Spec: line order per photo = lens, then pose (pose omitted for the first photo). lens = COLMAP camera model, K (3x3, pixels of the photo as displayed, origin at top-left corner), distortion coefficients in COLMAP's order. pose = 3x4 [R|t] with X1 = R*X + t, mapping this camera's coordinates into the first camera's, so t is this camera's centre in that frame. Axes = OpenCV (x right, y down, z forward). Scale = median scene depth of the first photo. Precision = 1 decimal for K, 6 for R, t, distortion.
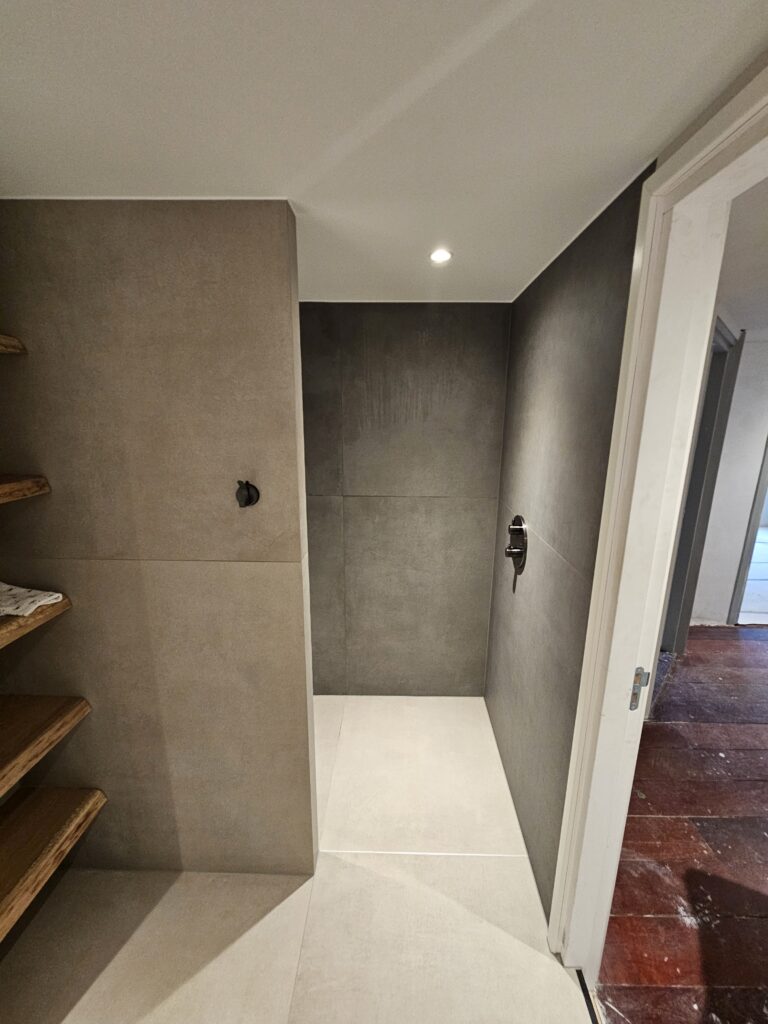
lens RADIAL K [[419.2, 0, 391.1], [0, 419.2, 509.6], [0, 0, 1]] dist [-0.001567, 0.000558]
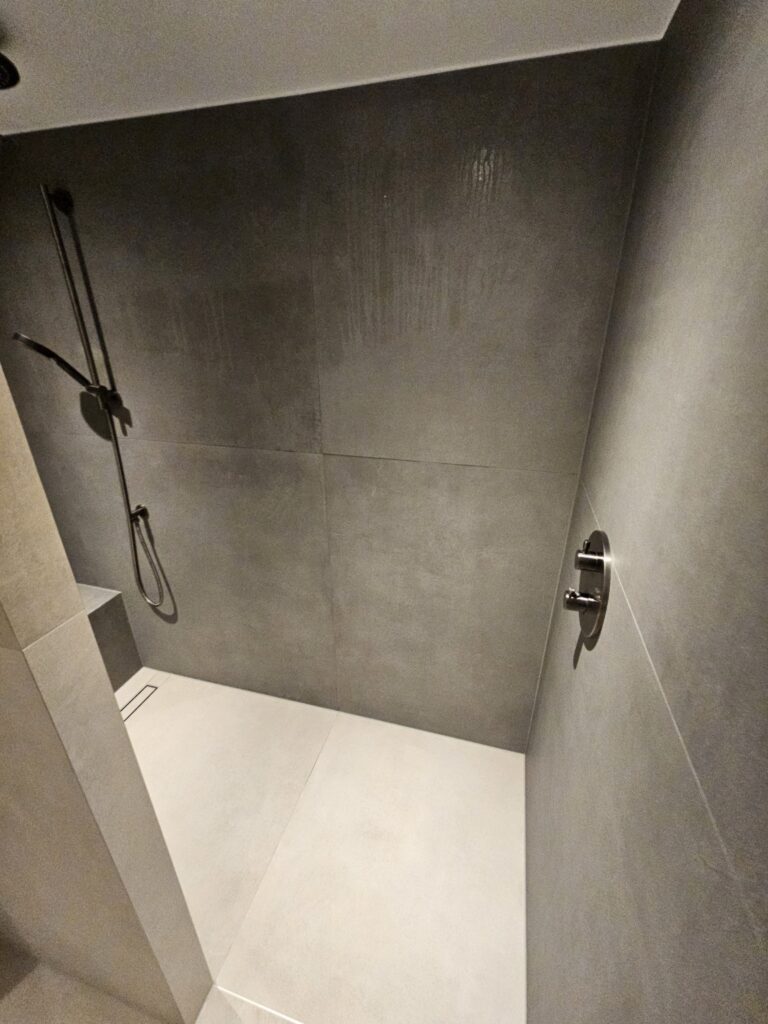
lens RADIAL K [[419.2, 0, 386.6], [0, 419.2, 509.6], [0, 0, 1]] dist [-0.001567, 0.000558]
pose [[0.966725, 0.092644, -0.238451, 0.142017], [-0.051017, 0.983215, 0.175171, -0.065997], [0.250678, -0.157177, 0.955226, 0.386277]]
